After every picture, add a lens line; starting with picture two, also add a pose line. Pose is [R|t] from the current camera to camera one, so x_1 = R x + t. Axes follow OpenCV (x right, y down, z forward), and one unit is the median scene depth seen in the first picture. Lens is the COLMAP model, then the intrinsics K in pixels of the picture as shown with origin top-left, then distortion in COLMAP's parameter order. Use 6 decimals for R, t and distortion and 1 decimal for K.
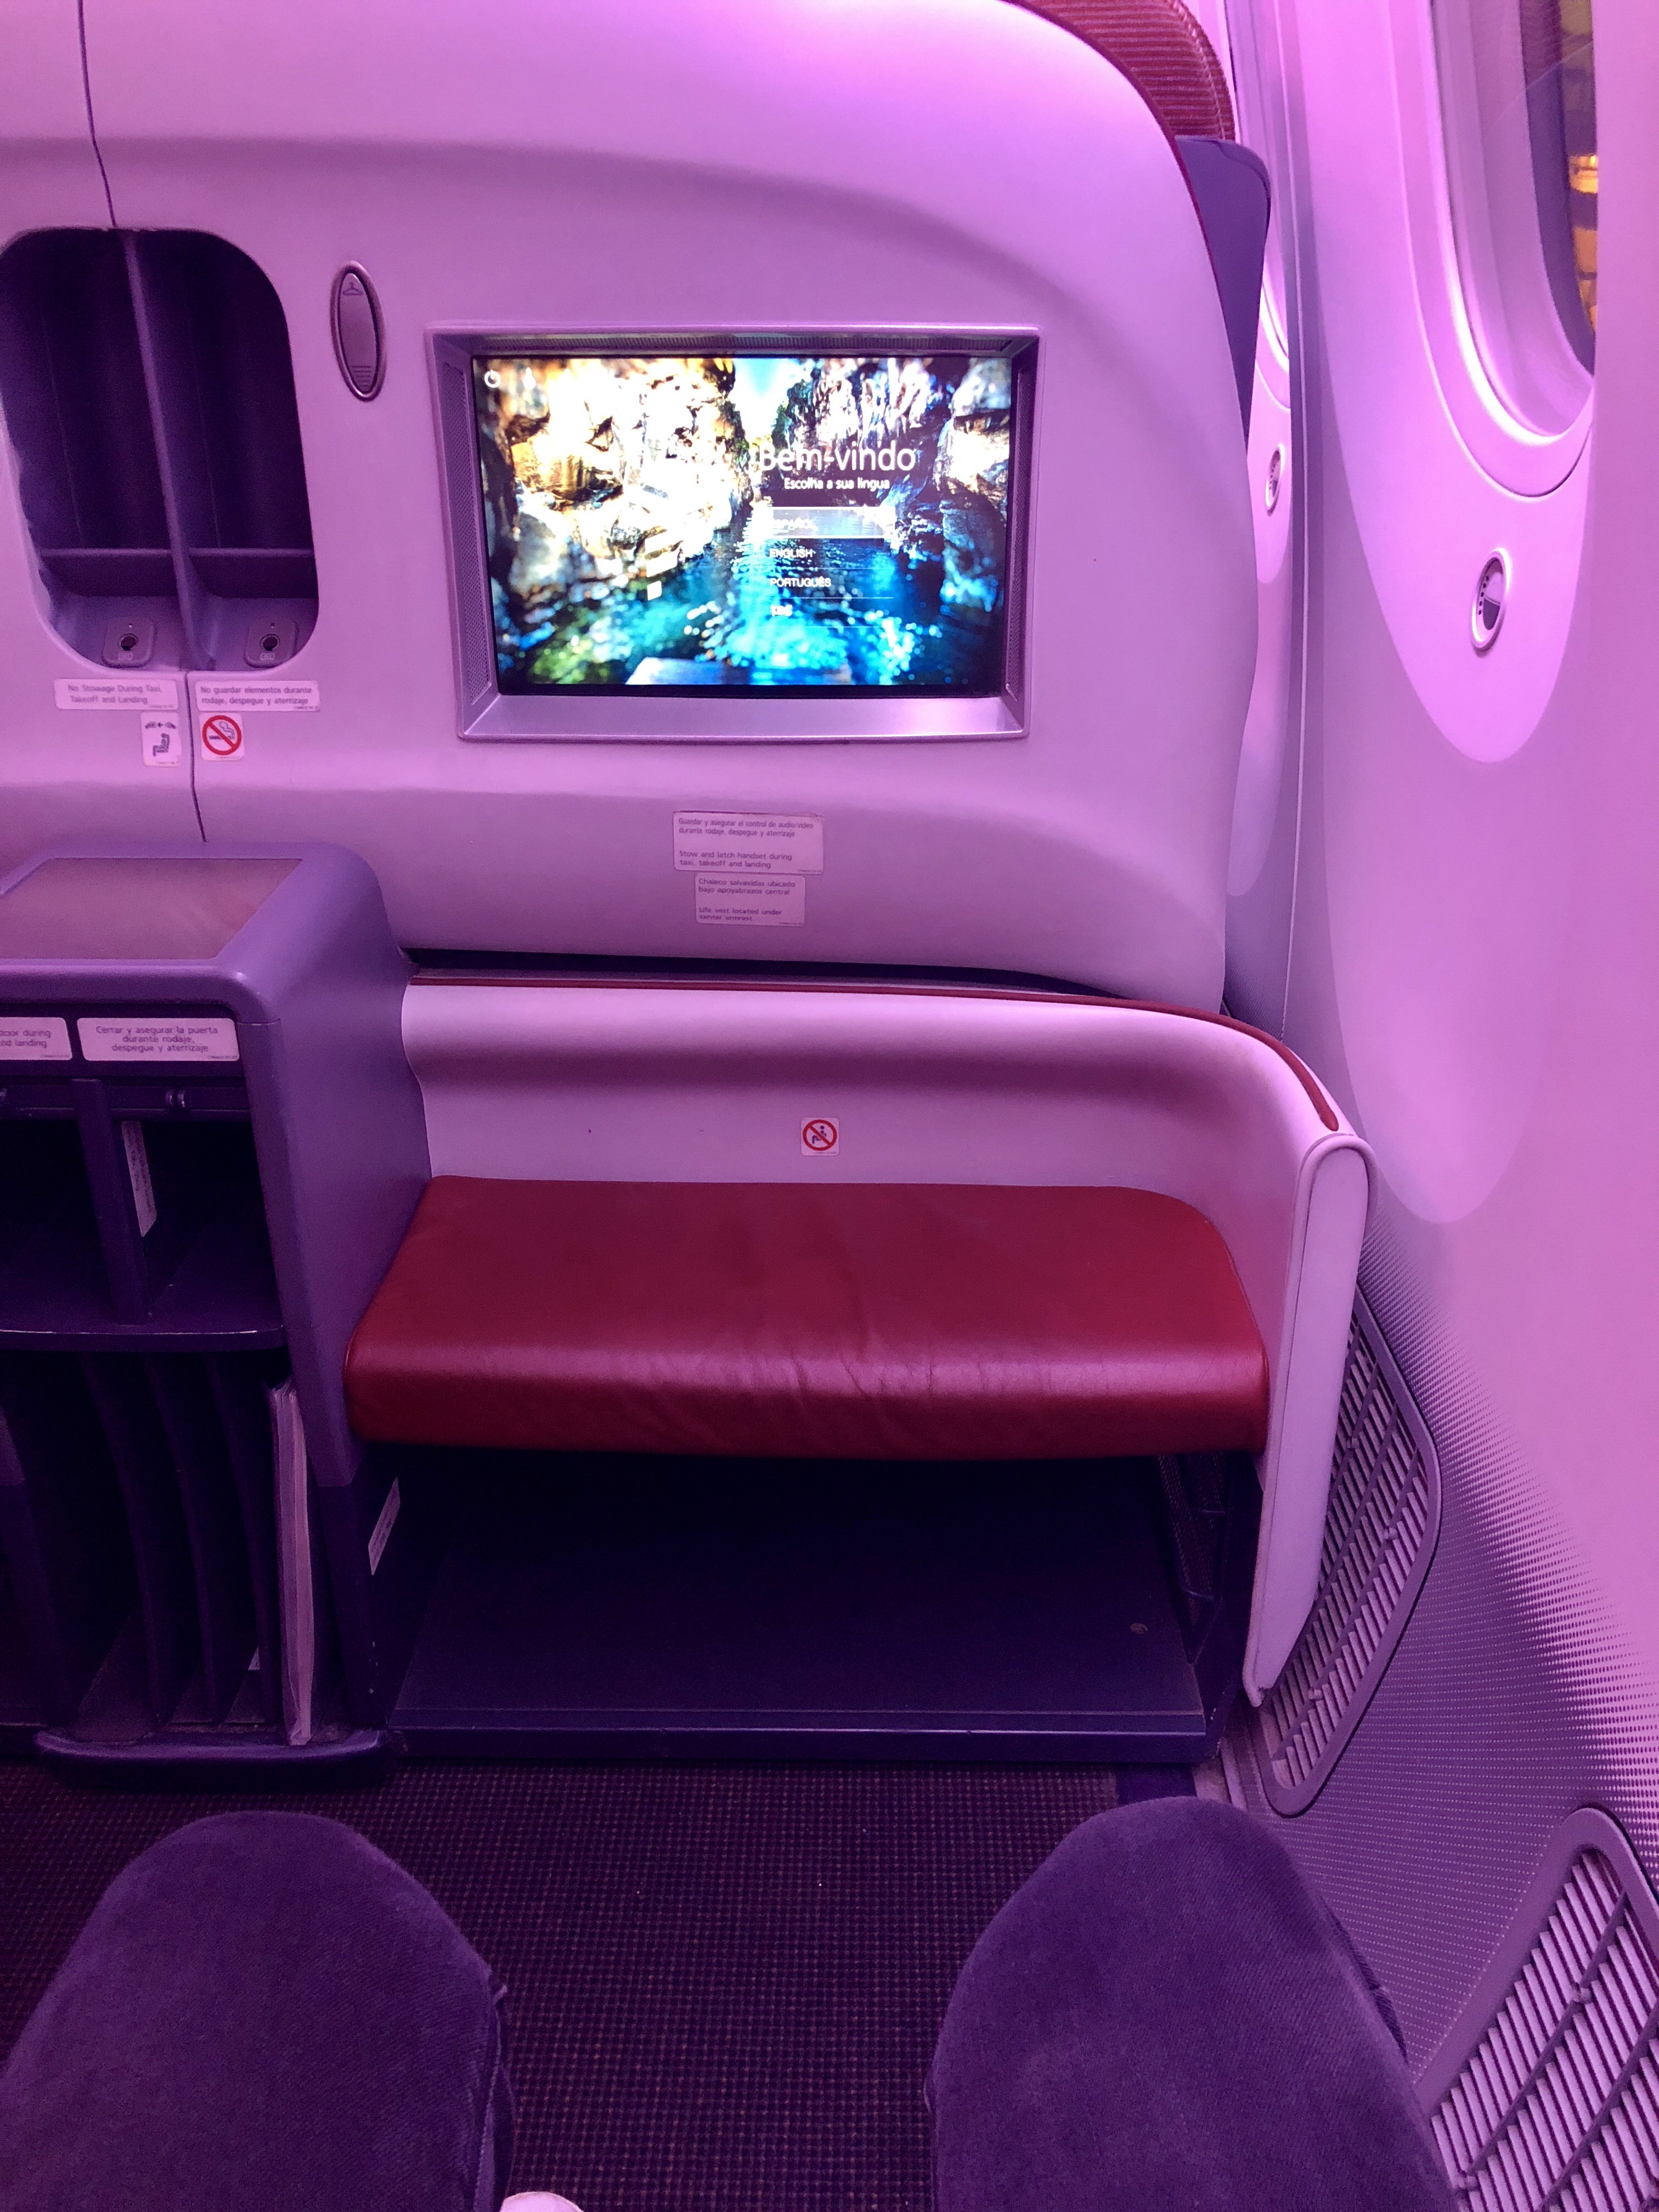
lens RADIAL K [[1764.4, 0, 834.6], [0, 1764.4, 1095.6], [0, 0, 1]] dist [0.092333, -0.168279]
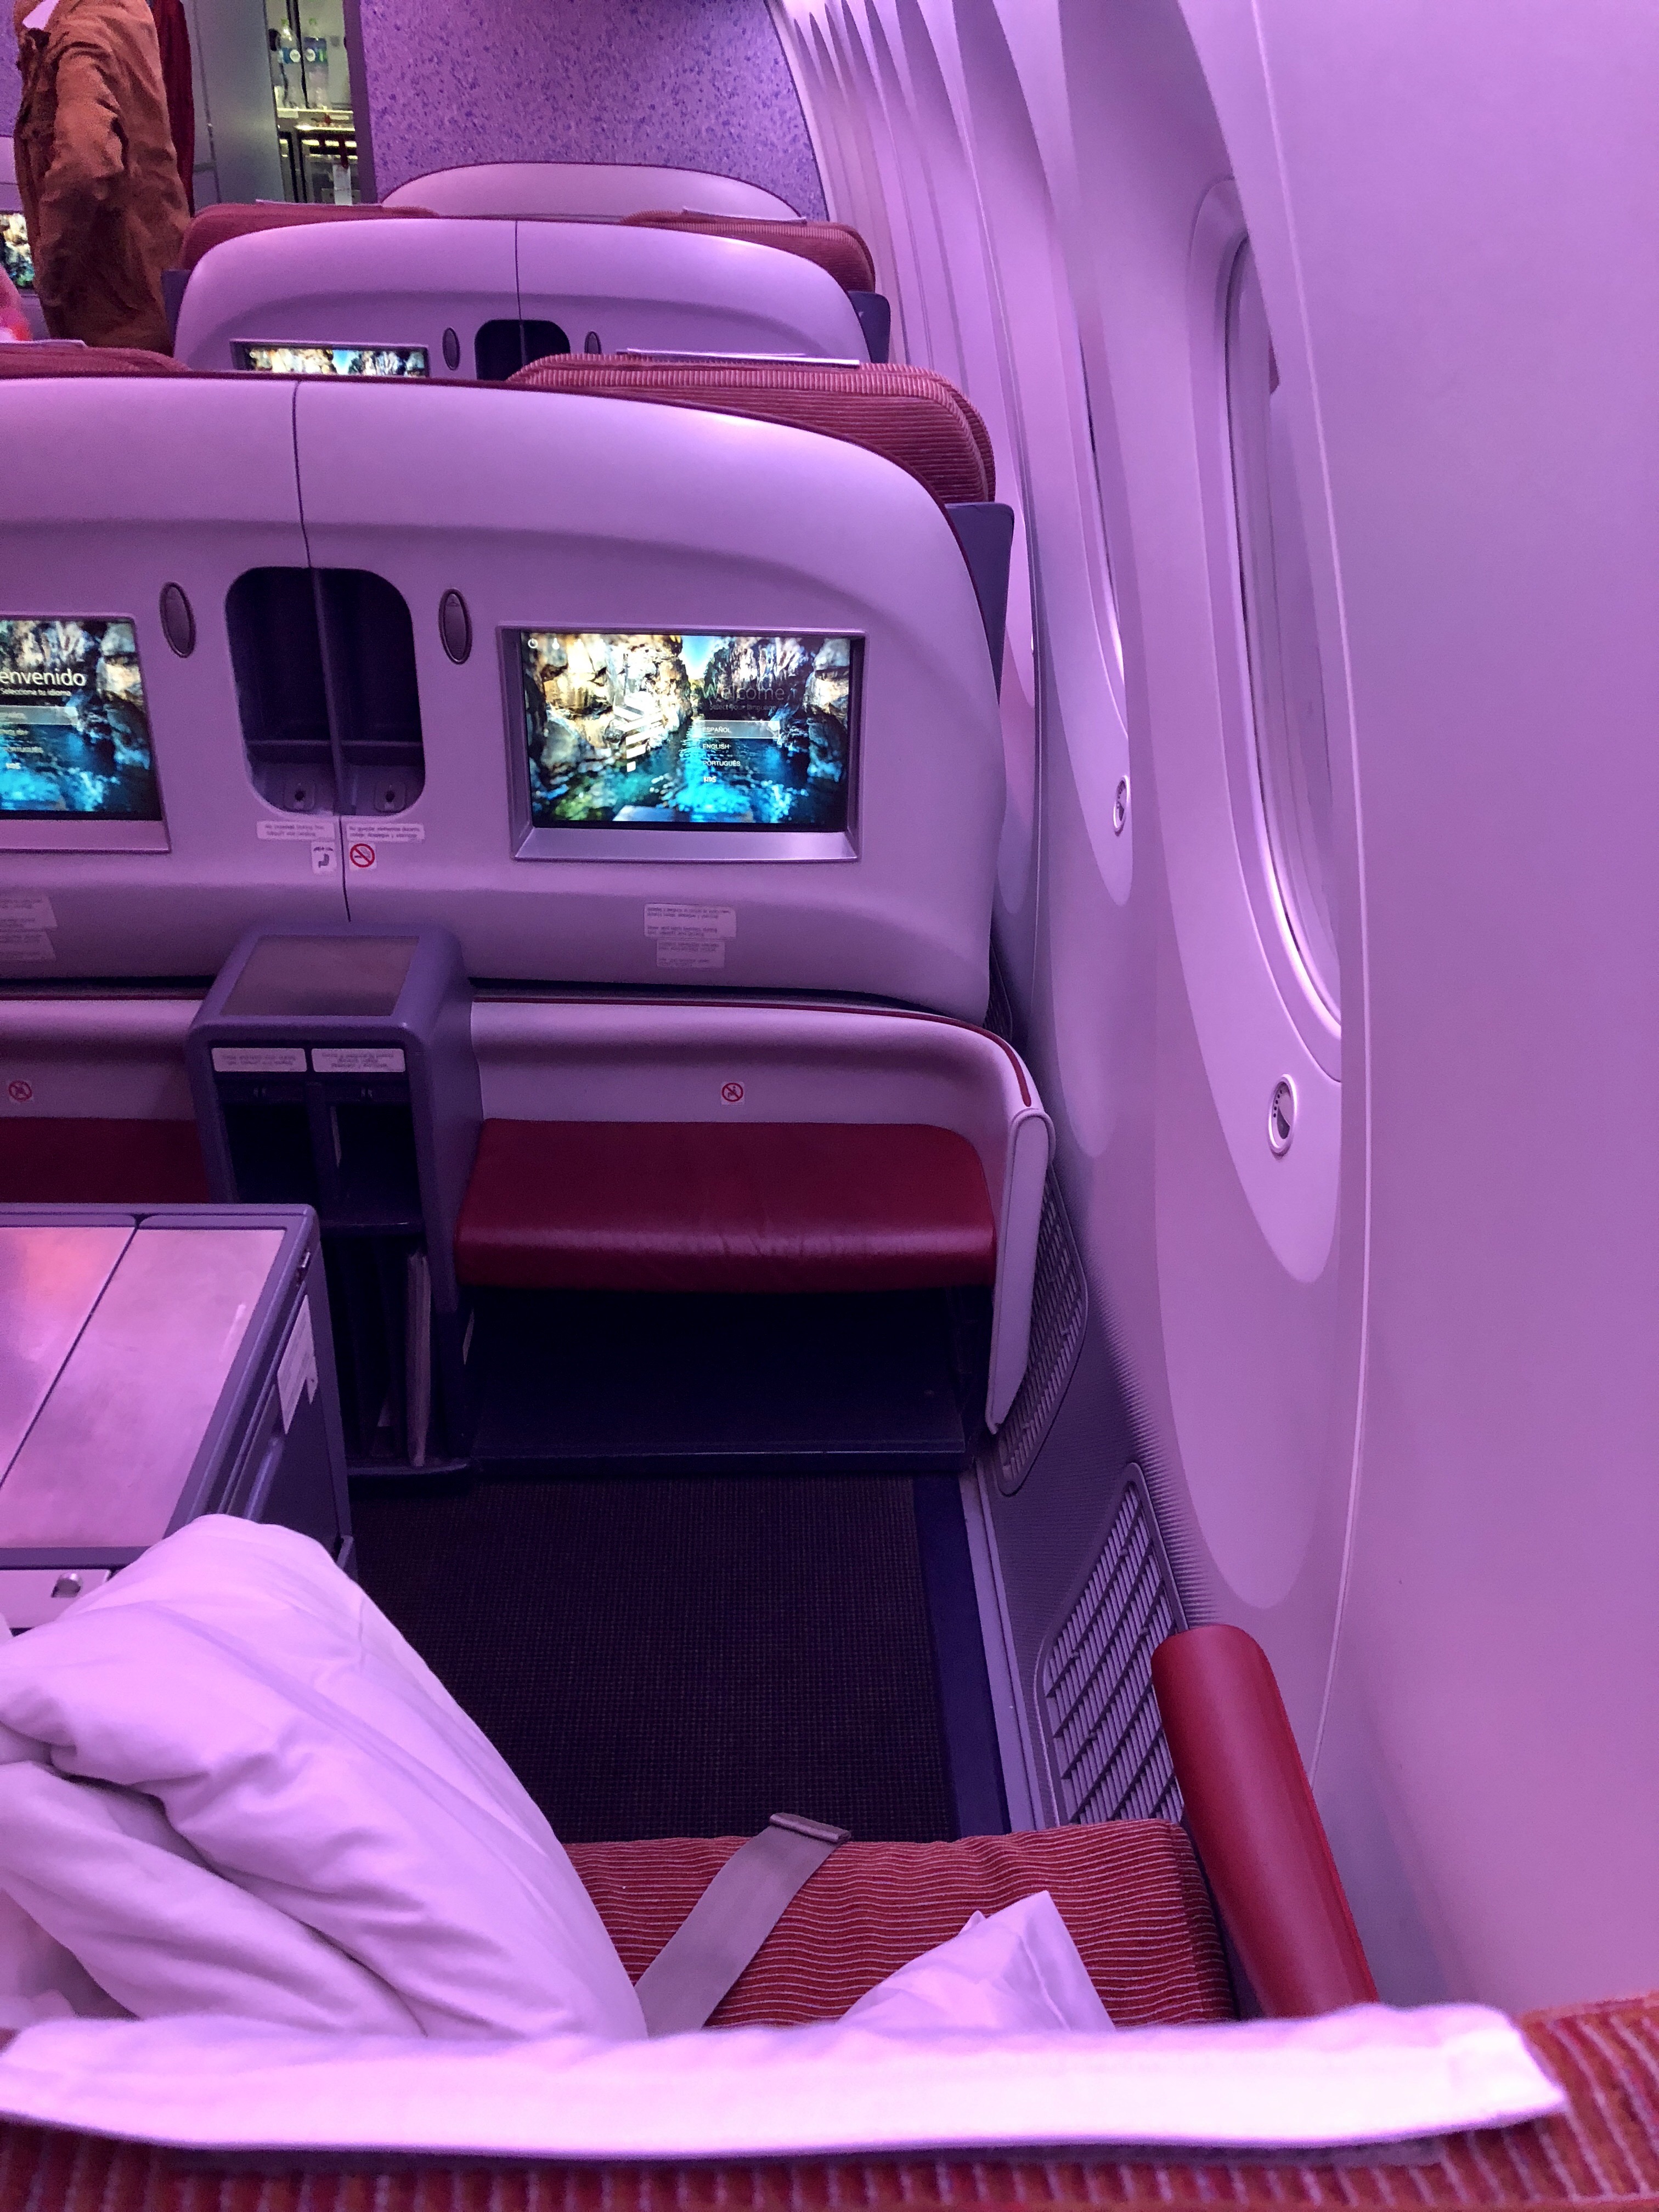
lens RADIAL K [[1765.1, 0, 829.5], [0, 1765.1, 1106.0], [0, 0, 1]] dist [0.079151, -0.139232]
pose [[0.997816, -0.004496, 0.065897, -0.028968], [-0.001769, 0.995503, 0.094709, -0.129905], [-0.066027, -0.094619, 0.993322, -0.649397]]
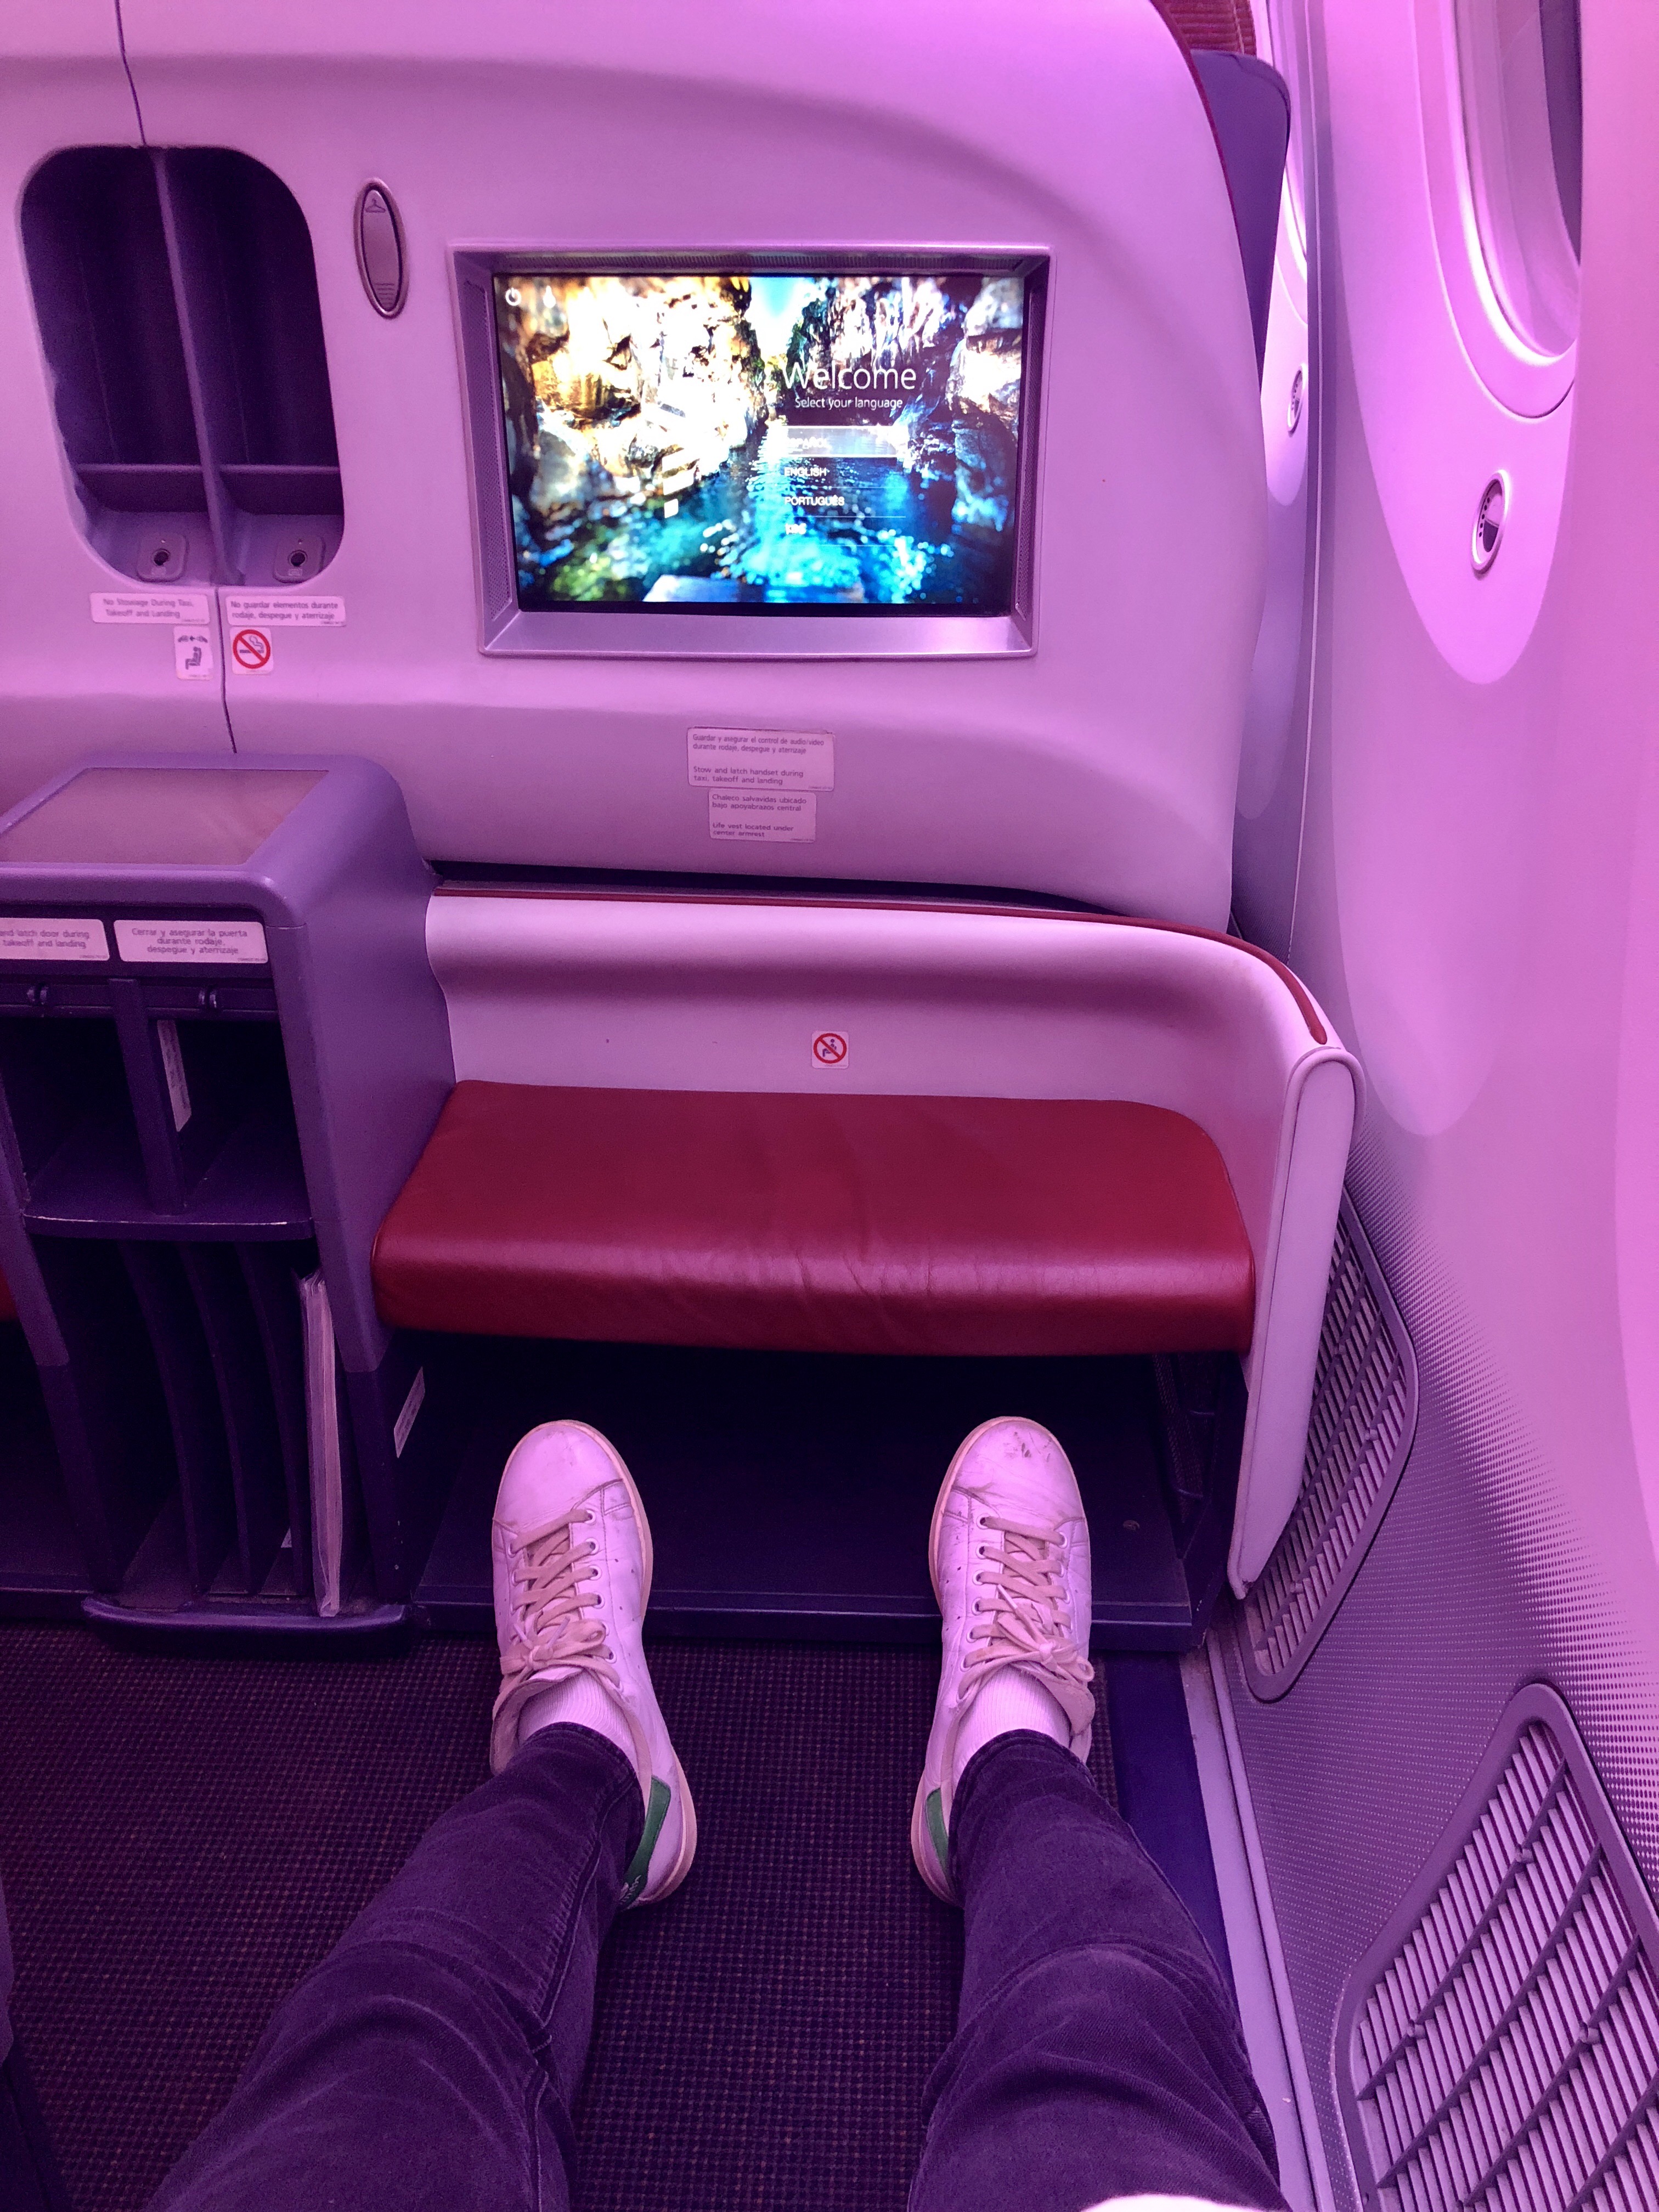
lens RADIAL K [[1765.1, 0, 829.5], [0, 1765.1, 1106.0], [0, 0, 1]] dist [0.079151, -0.139232]
pose [[0.999676, 0.012718, -0.022039, 0.016326], [-0.011714, 0.998913, 0.045110, 0.011281], [0.022589, -0.044837, 0.998739, -0.033068]]
